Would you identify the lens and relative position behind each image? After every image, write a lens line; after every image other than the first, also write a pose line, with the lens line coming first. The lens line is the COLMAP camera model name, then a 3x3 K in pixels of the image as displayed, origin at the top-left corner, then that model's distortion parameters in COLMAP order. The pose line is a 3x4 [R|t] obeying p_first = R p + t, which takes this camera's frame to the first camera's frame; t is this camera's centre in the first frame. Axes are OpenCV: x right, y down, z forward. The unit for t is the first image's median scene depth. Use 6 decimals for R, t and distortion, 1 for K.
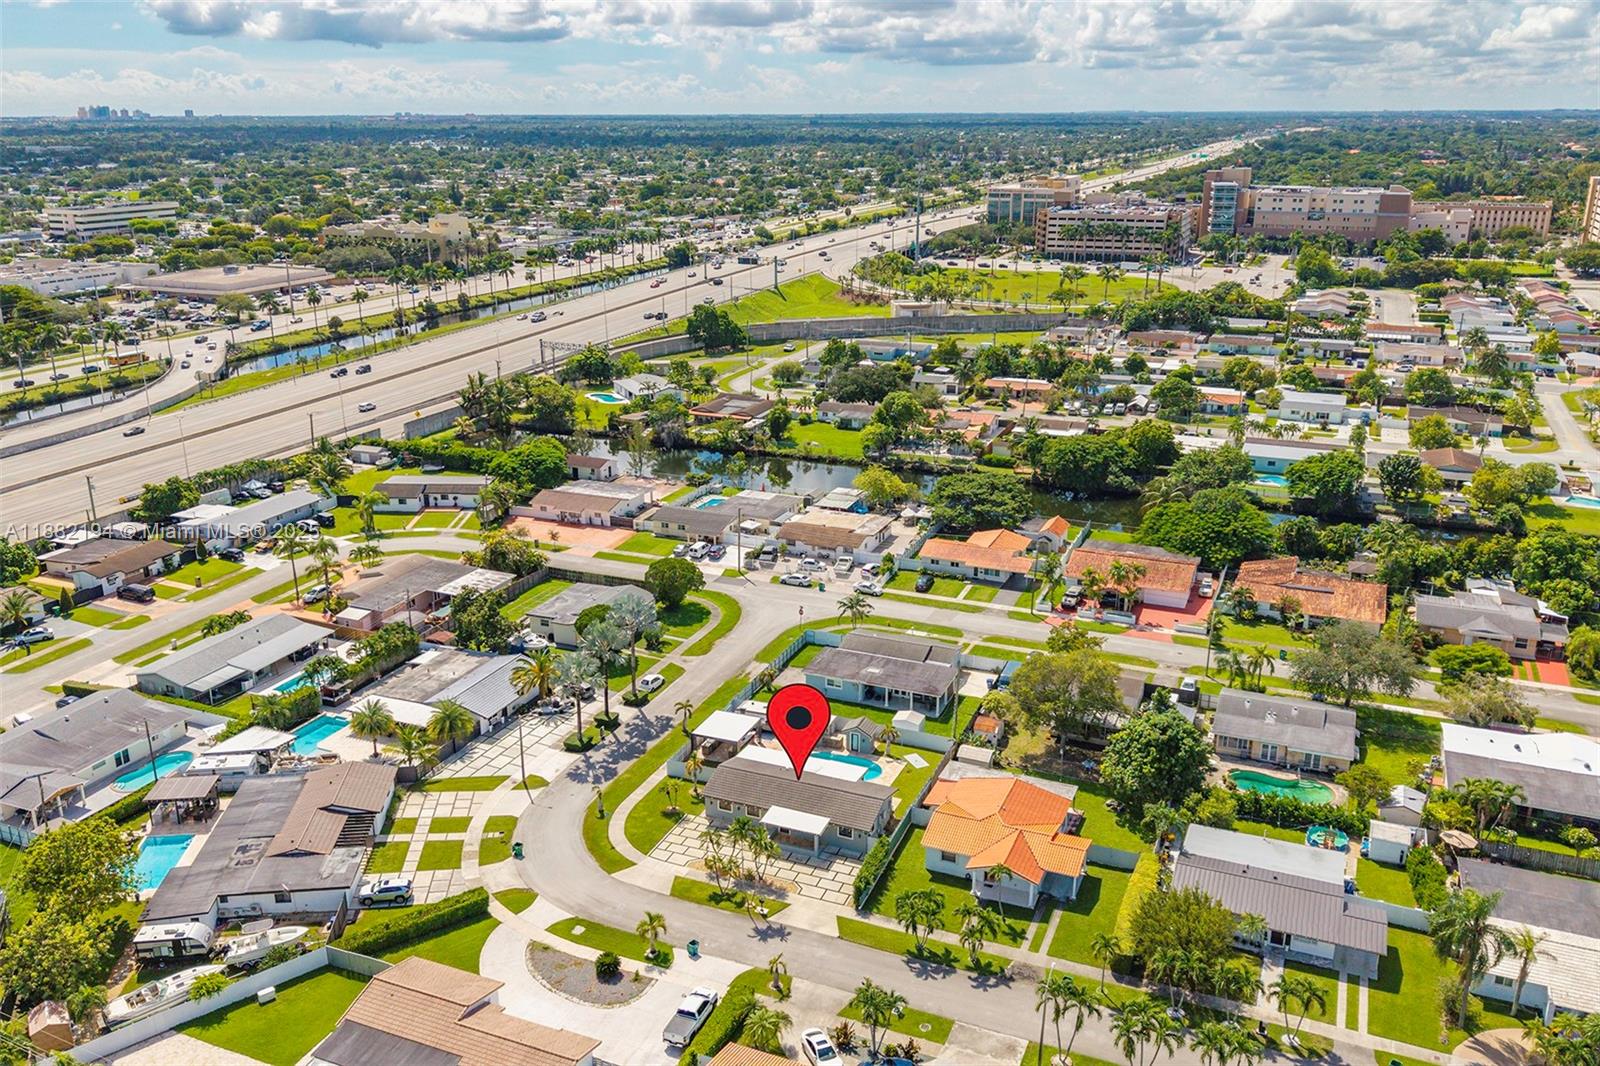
lens RADIAL K [[1292.6, 0, 804.7], [0, 1292.6, 480.4], [0, 0, 1]] dist [0.128967, -0.233889]
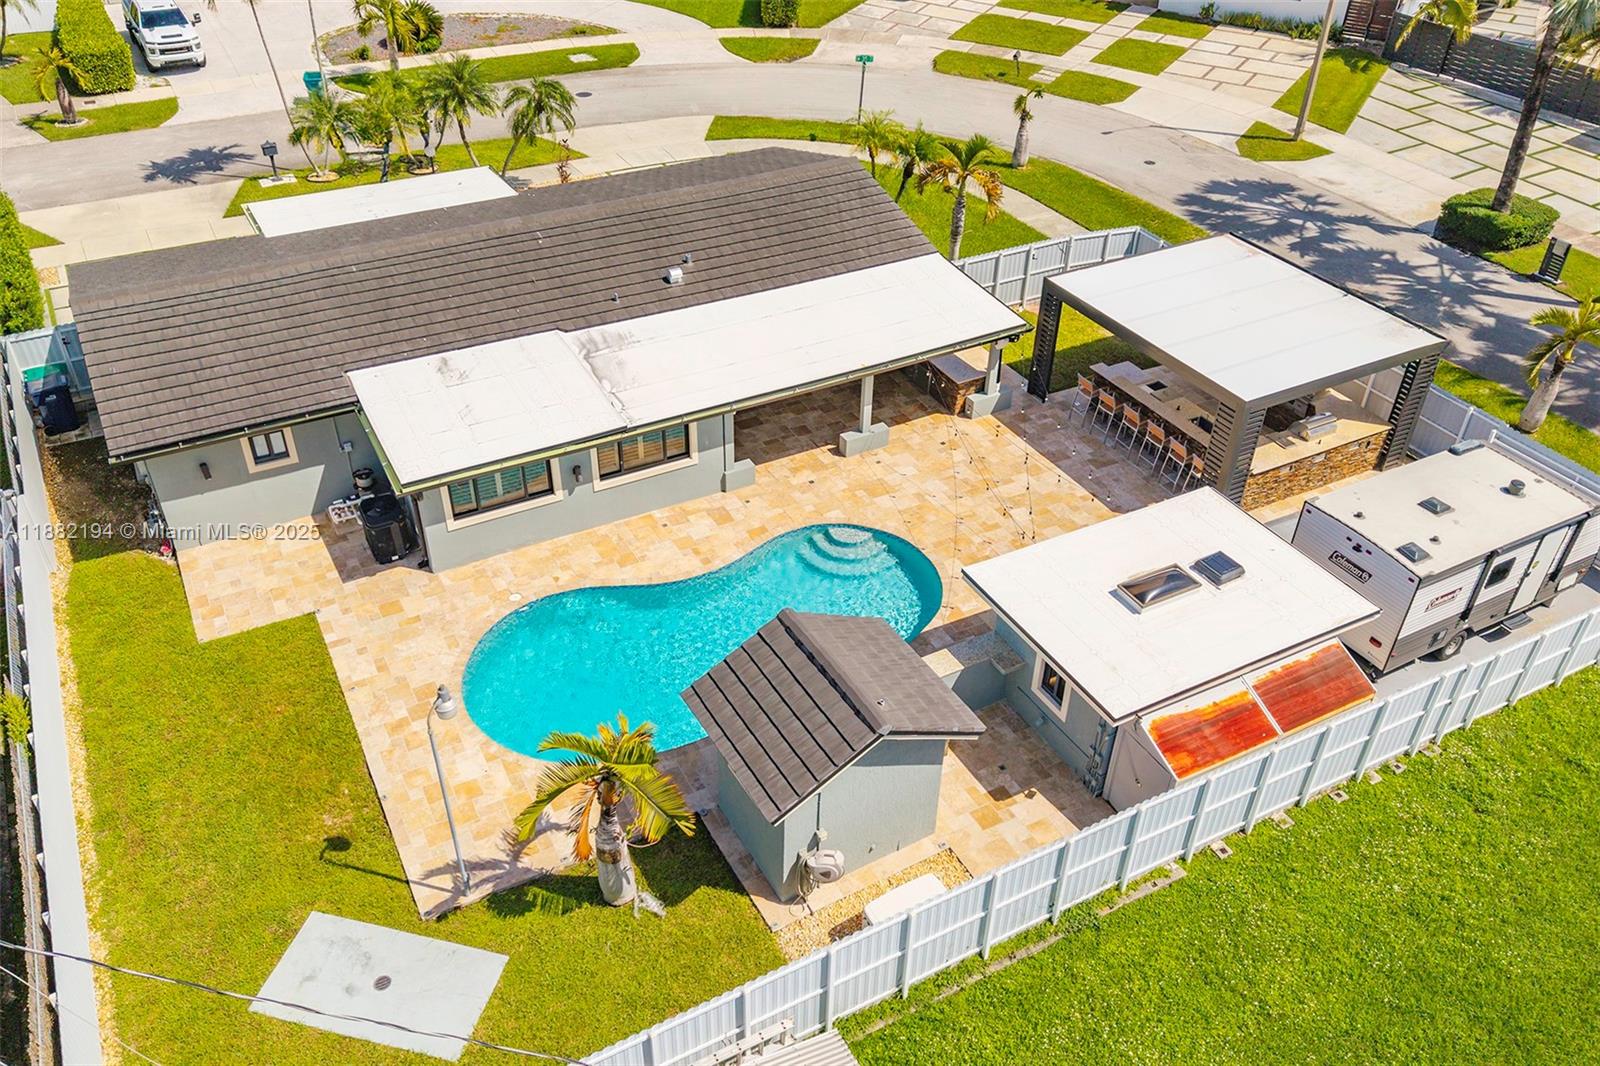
lens RADIAL K [[1292.6, 0, 804.7], [0, 1292.6, 480.4], [0, 0, 1]] dist [0.128967, -0.233889]
pose [[-0.621241, 0.427147, -0.656966, 0.125959], [-0.232117, 0.700442, 0.674909, 0.092224], [0.748452, 0.571775, -0.335995, 1.074238]]
